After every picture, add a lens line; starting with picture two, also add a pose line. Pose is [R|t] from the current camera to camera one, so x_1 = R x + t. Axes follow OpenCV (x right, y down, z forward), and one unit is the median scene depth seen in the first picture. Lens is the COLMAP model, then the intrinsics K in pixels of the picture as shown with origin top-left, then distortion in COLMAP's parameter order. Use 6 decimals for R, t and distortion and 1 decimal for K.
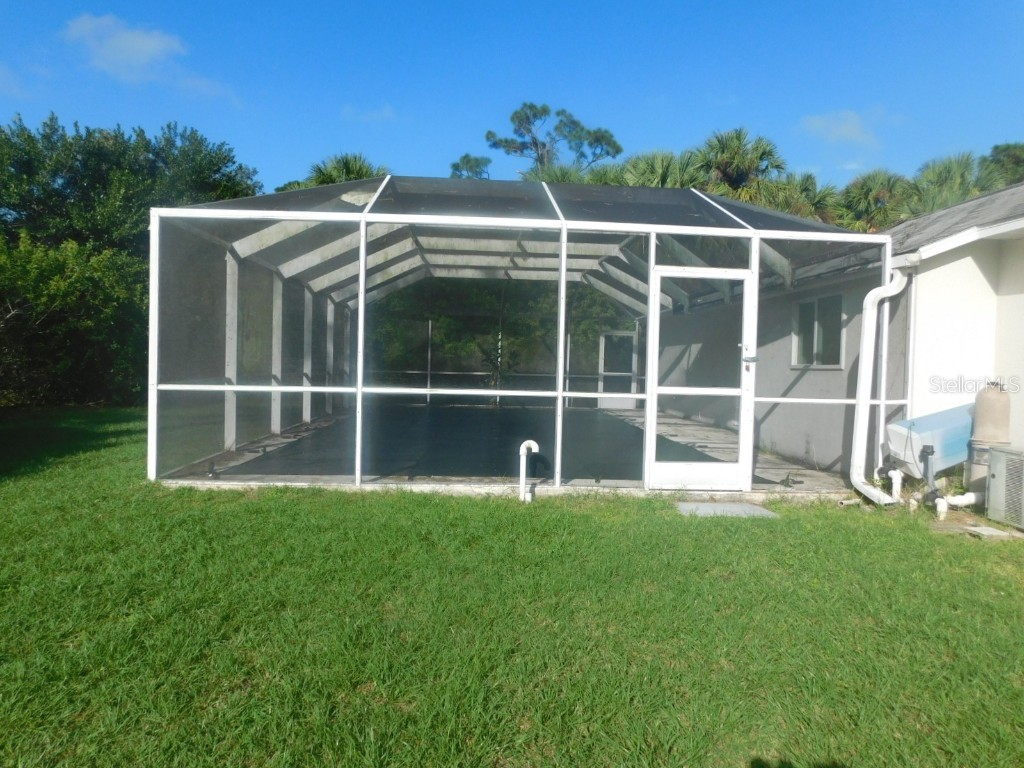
lens RADIAL K [[690.1, 0, 512.0], [0, 690.1, 384.0], [0, 0, 1]] dist [-0.056120, 0.059435]
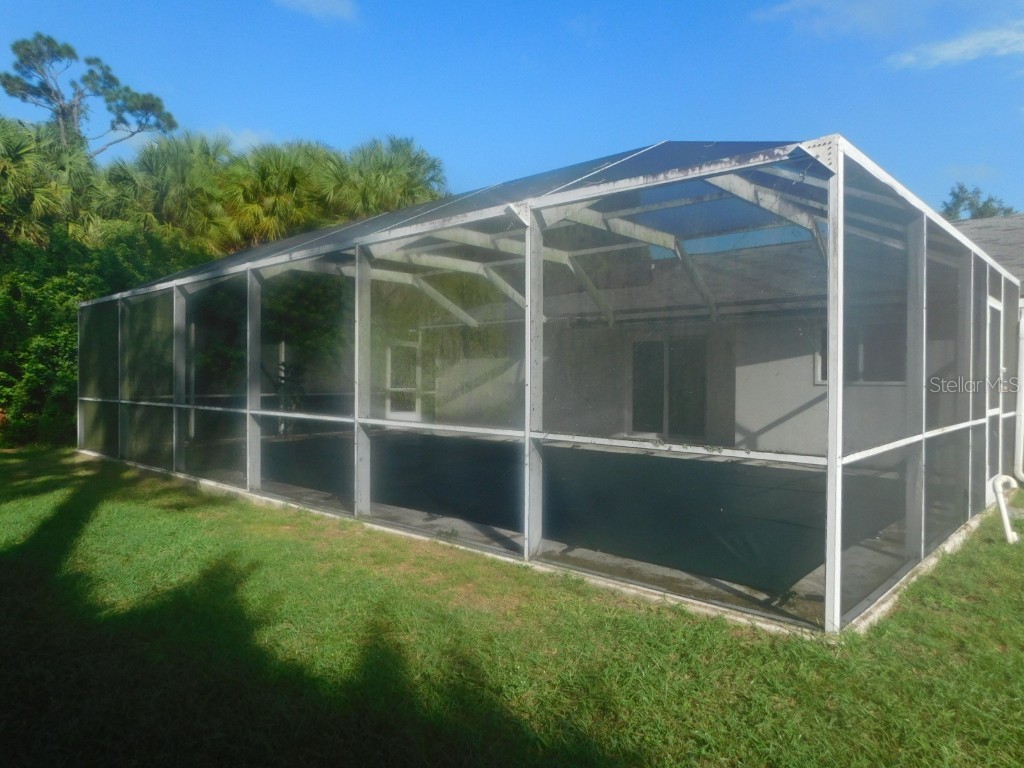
lens RADIAL K [[690.1, 0, 512.0], [0, 690.1, 384.0], [0, 0, 1]] dist [-0.056120, 0.059435]
pose [[0.728109, -0.027957, 0.684891, -0.356146], [0.032535, 0.999451, 0.006208, -0.022838], [-0.684689, 0.017763, 0.728619, 0.255252]]
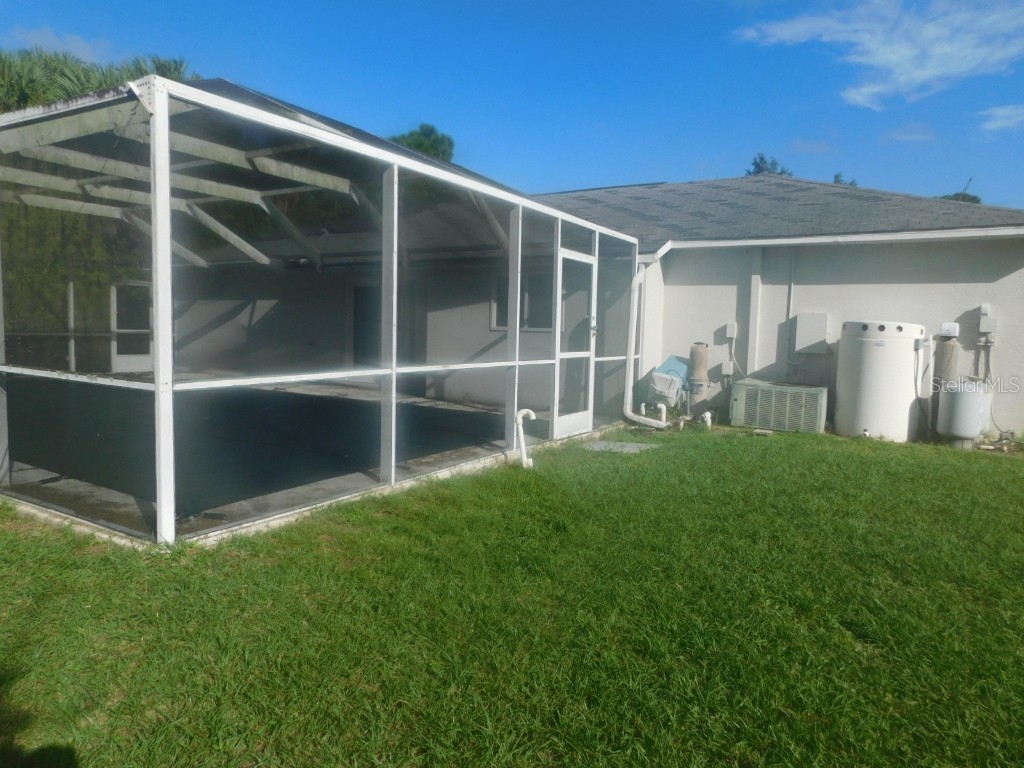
lens RADIAL K [[690.1, 0, 512.0], [0, 690.1, 384.0], [0, 0, 1]] dist [-0.056120, 0.059435]
pose [[0.570398, -0.076305, 0.817816, -0.273882], [0.013167, 0.996397, 0.083784, -0.014399], [-0.821263, -0.037022, 0.569347, 0.136991]]
